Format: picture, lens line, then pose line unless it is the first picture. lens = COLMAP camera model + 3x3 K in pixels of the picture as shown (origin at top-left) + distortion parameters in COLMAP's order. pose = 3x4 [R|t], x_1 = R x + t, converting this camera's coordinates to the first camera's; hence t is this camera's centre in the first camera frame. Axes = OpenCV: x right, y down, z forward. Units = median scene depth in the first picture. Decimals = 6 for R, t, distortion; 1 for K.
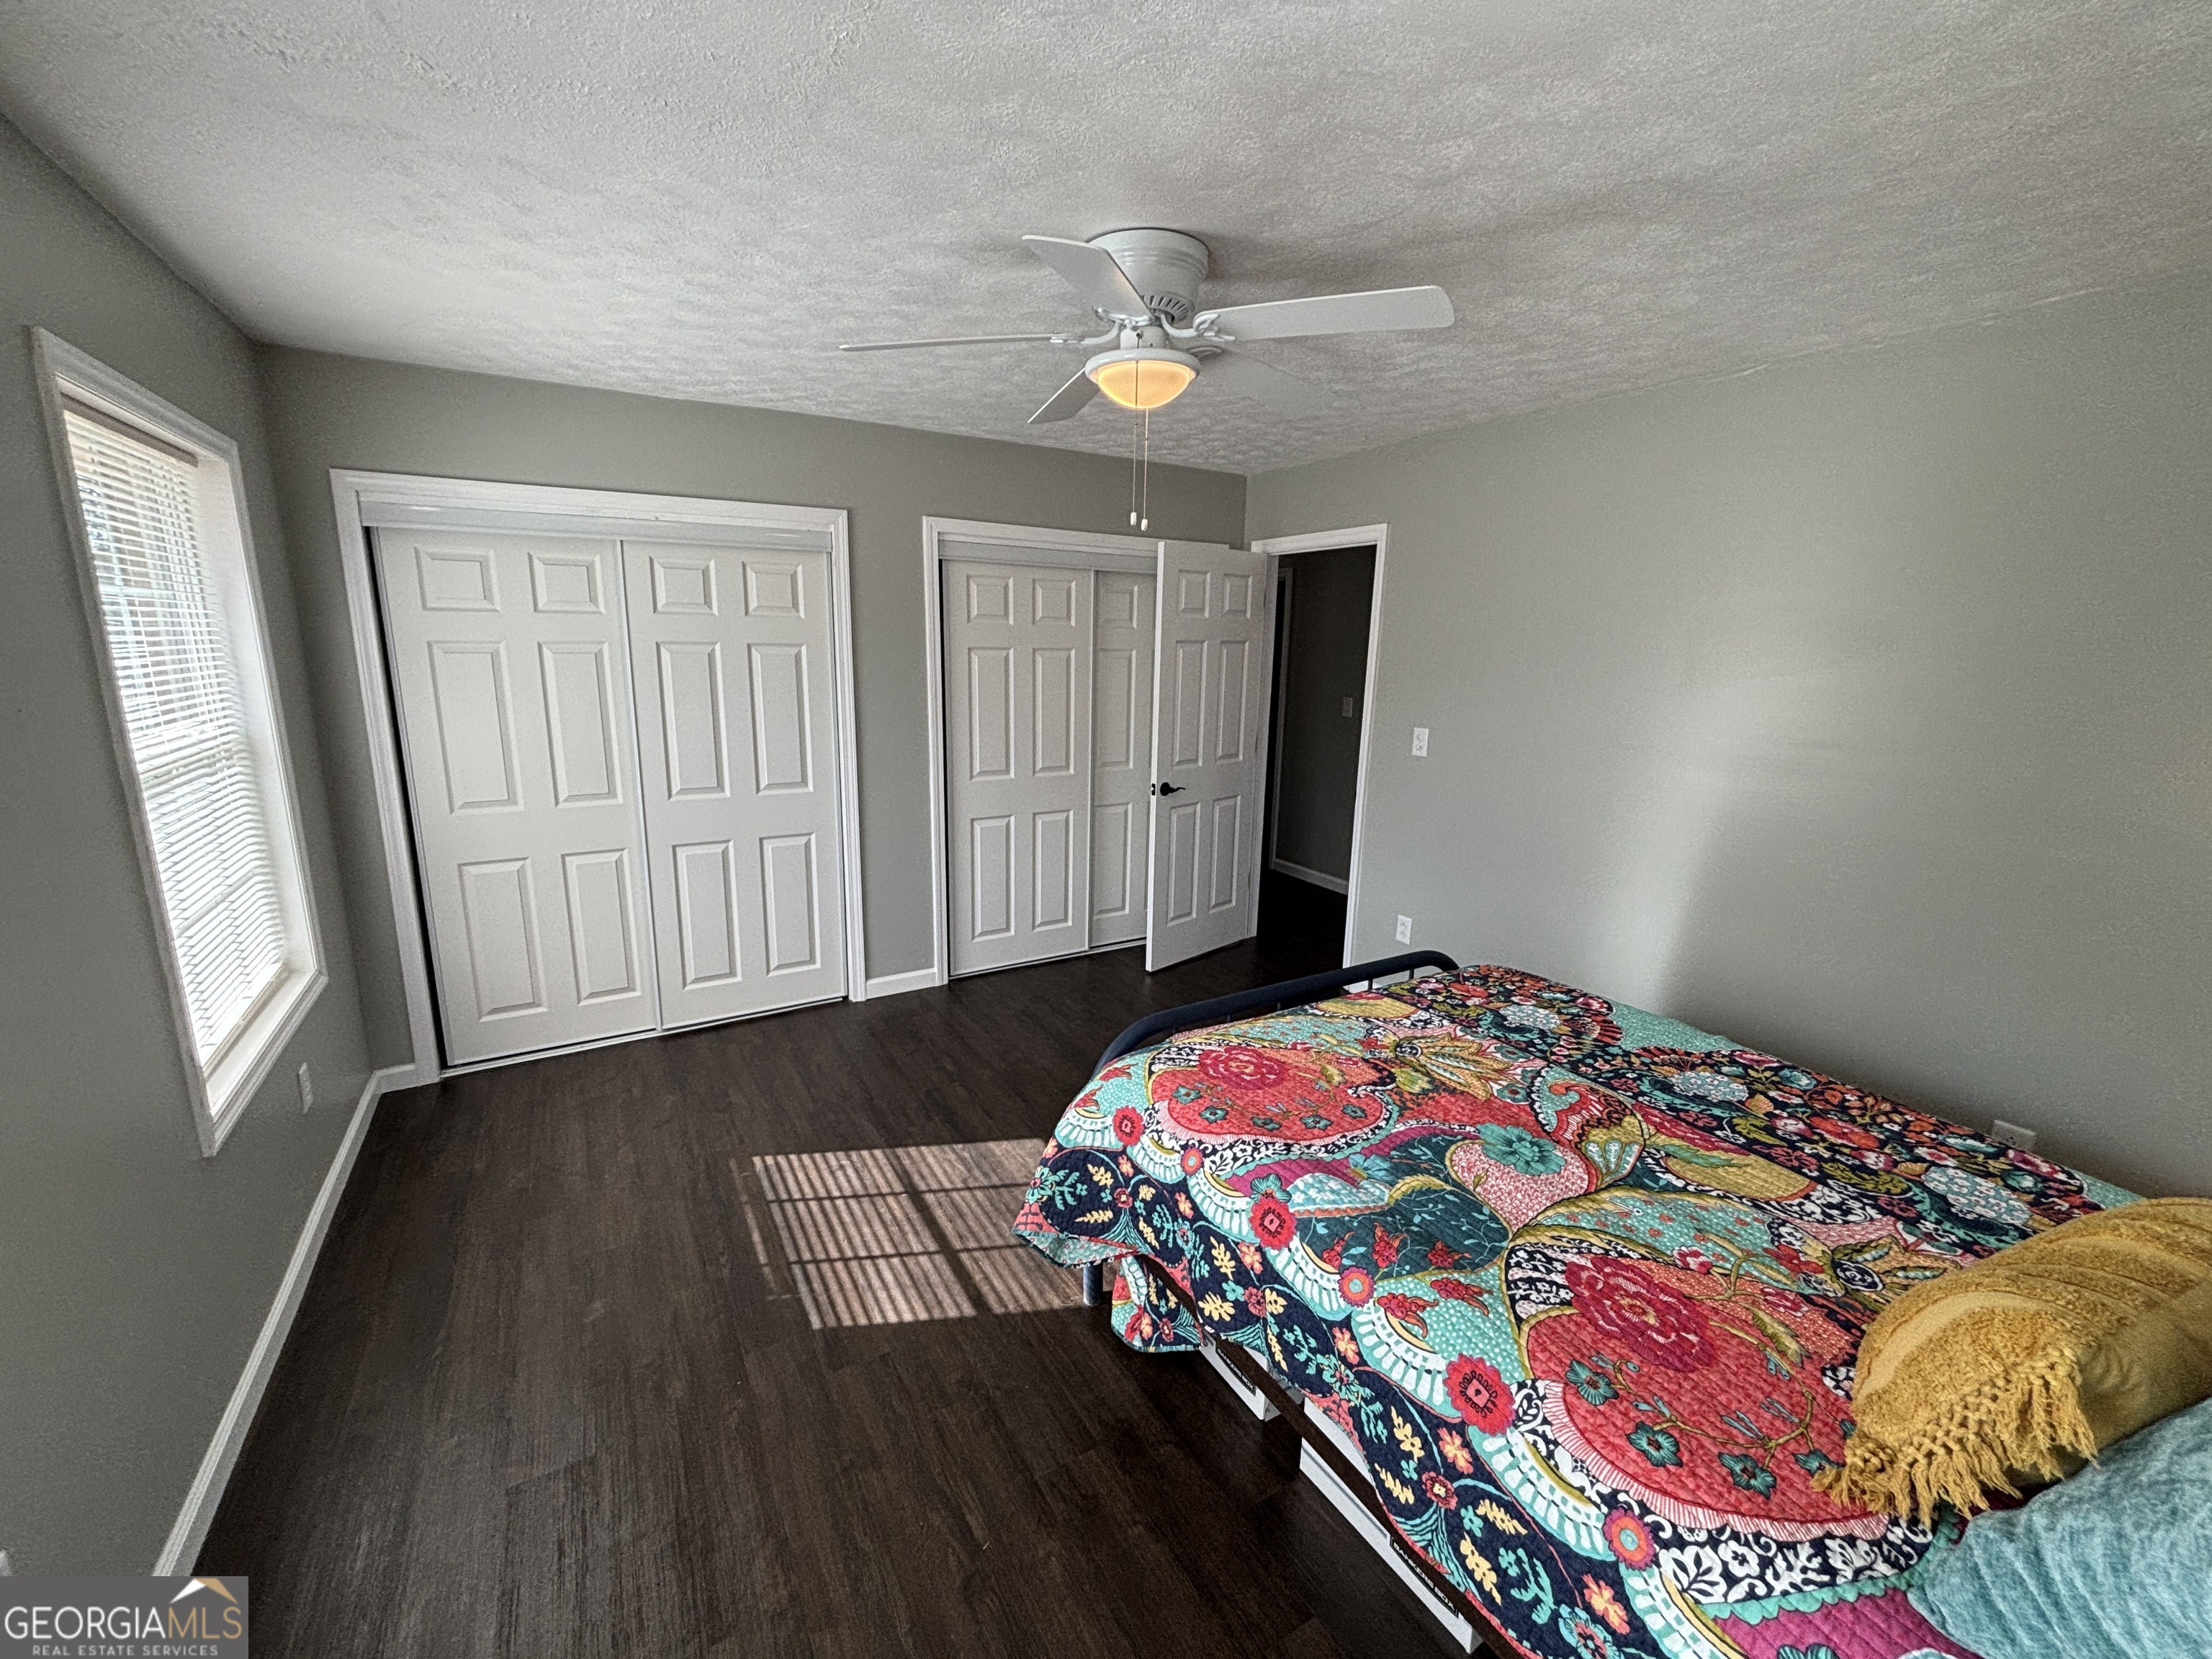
lens RADIAL K [[892.1, 0, 1100.7], [0, 892.1, 828.5], [0, 0, 1]] dist [0.001716, -0.000403]
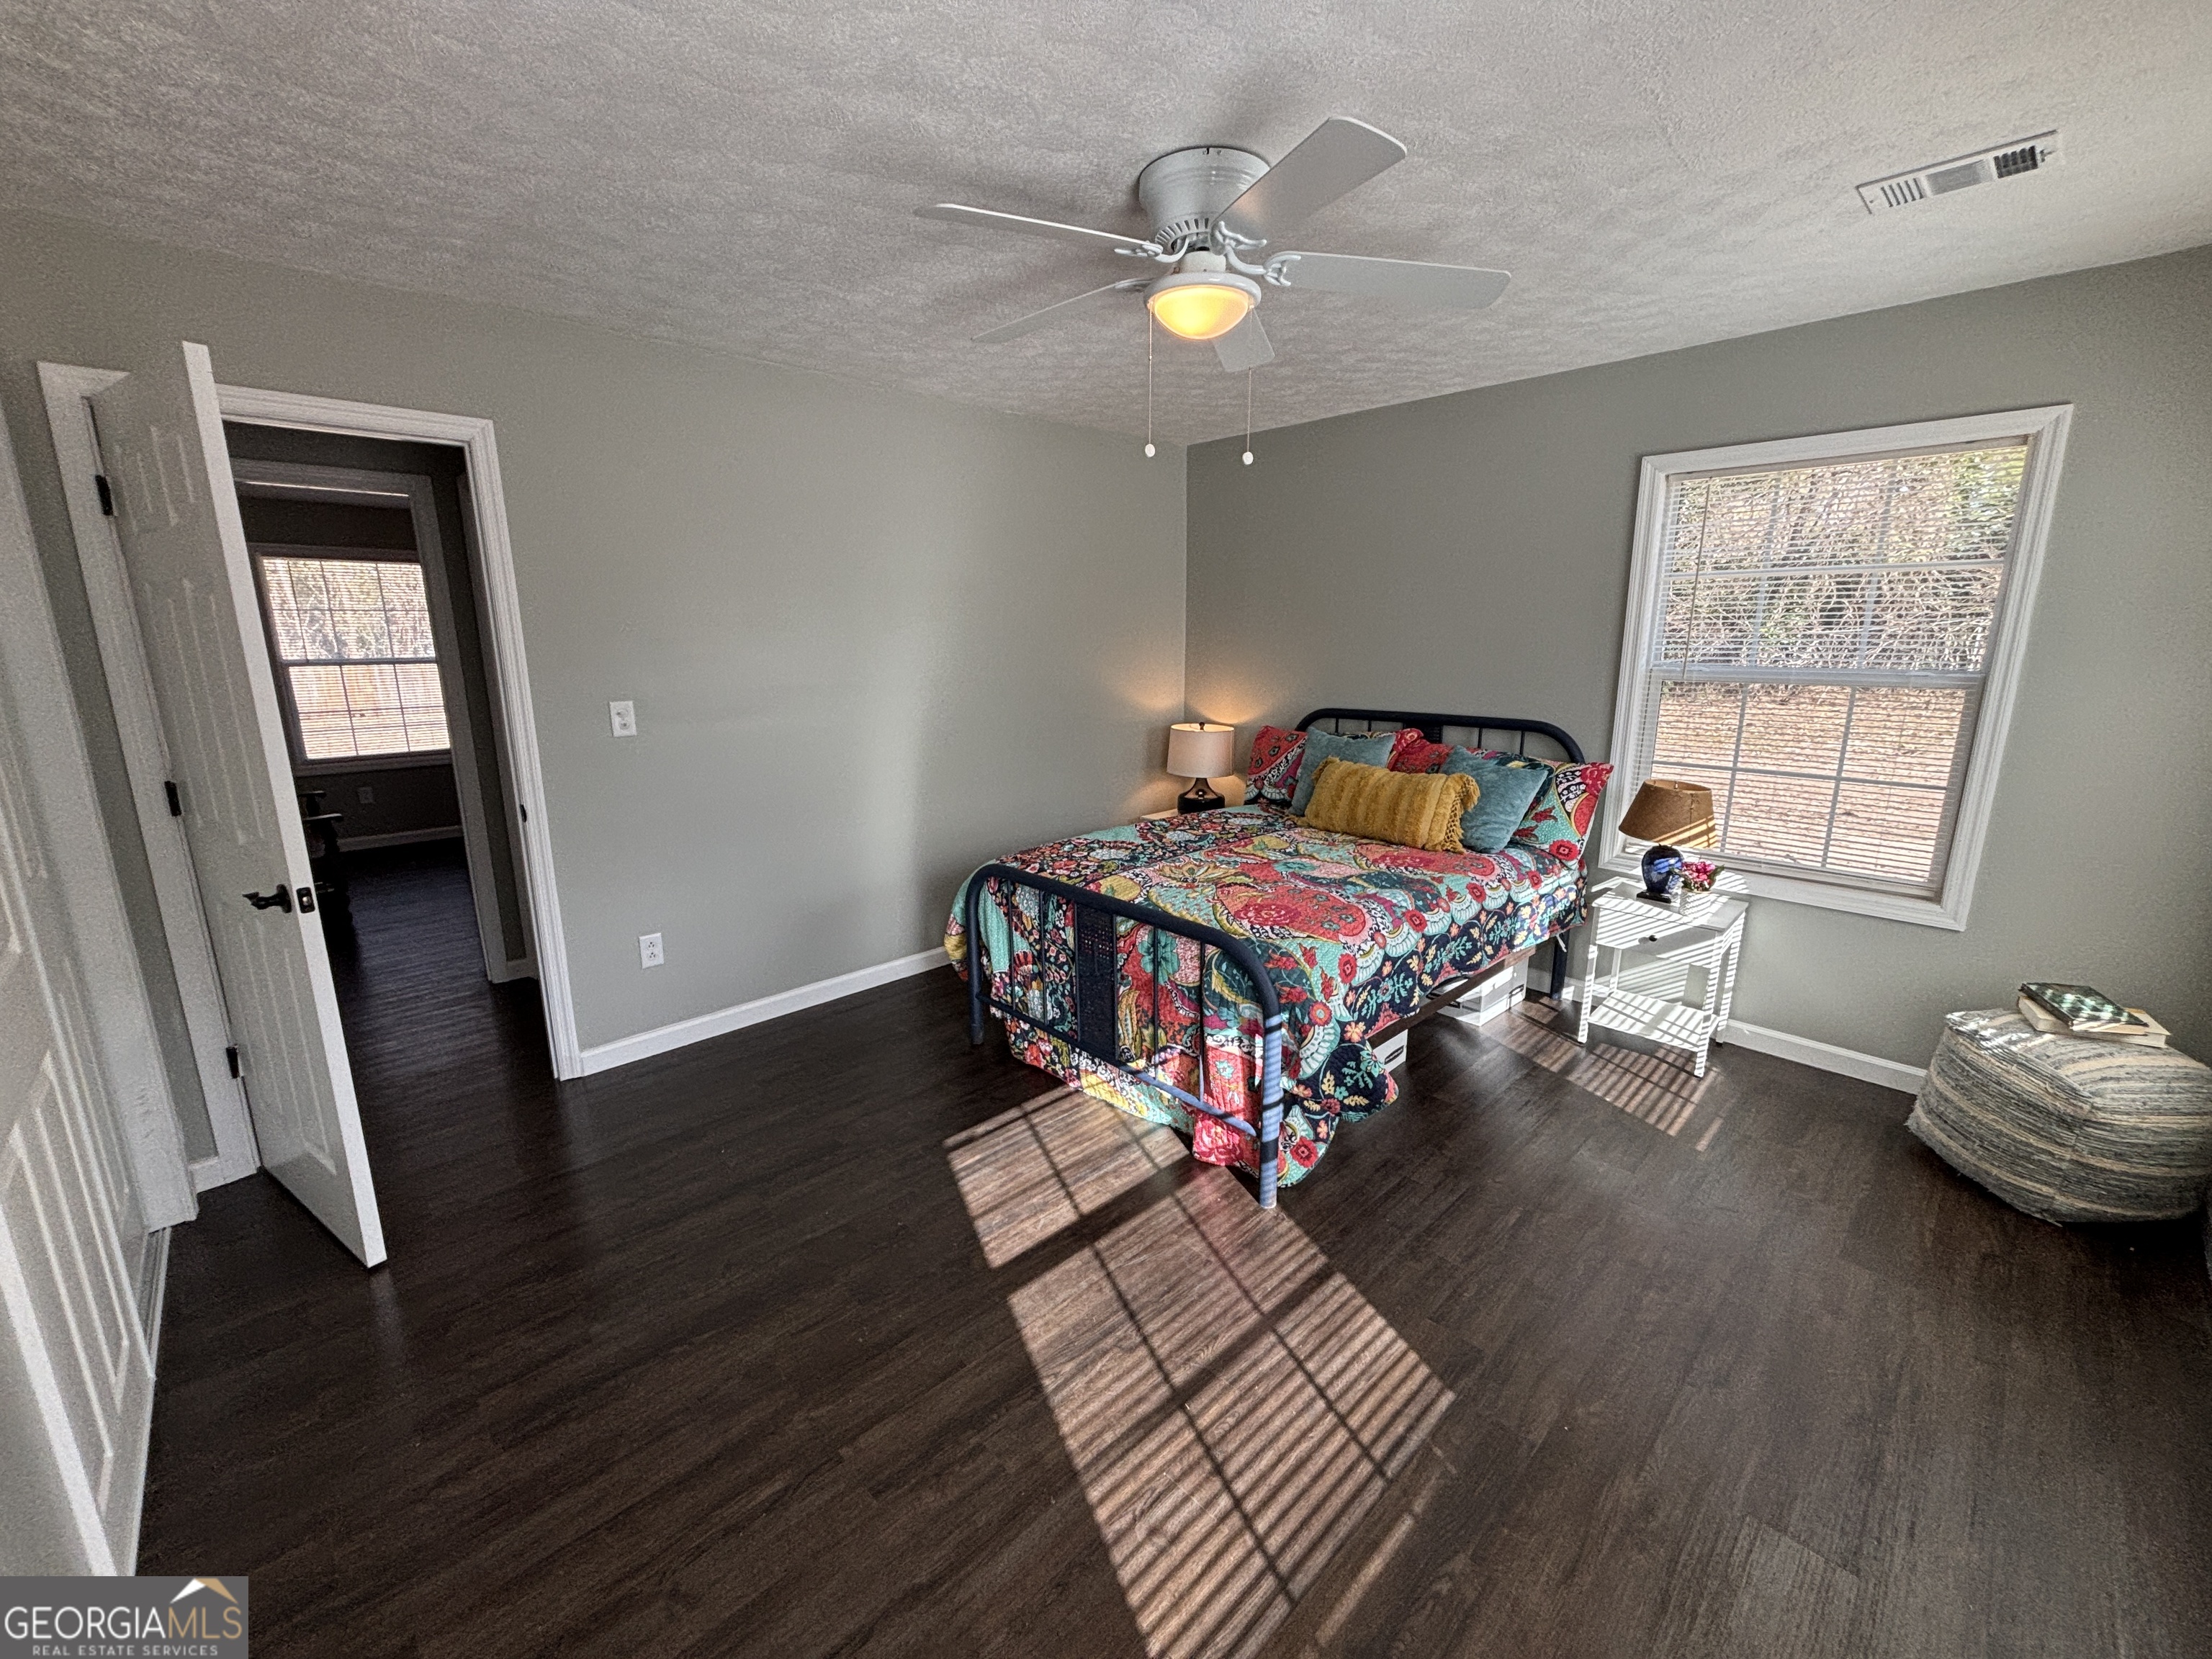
lens RADIAL K [[892.1, 0, 1100.7], [0, 892.1, 828.5], [0, 0, 1]] dist [0.001716, -0.000403]
pose [[-0.228795, -0.227276, 0.946572, -0.861274], [0.206589, 0.938880, 0.275363, -0.224881], [-0.951301, 0.258554, -0.167858, 1.238773]]
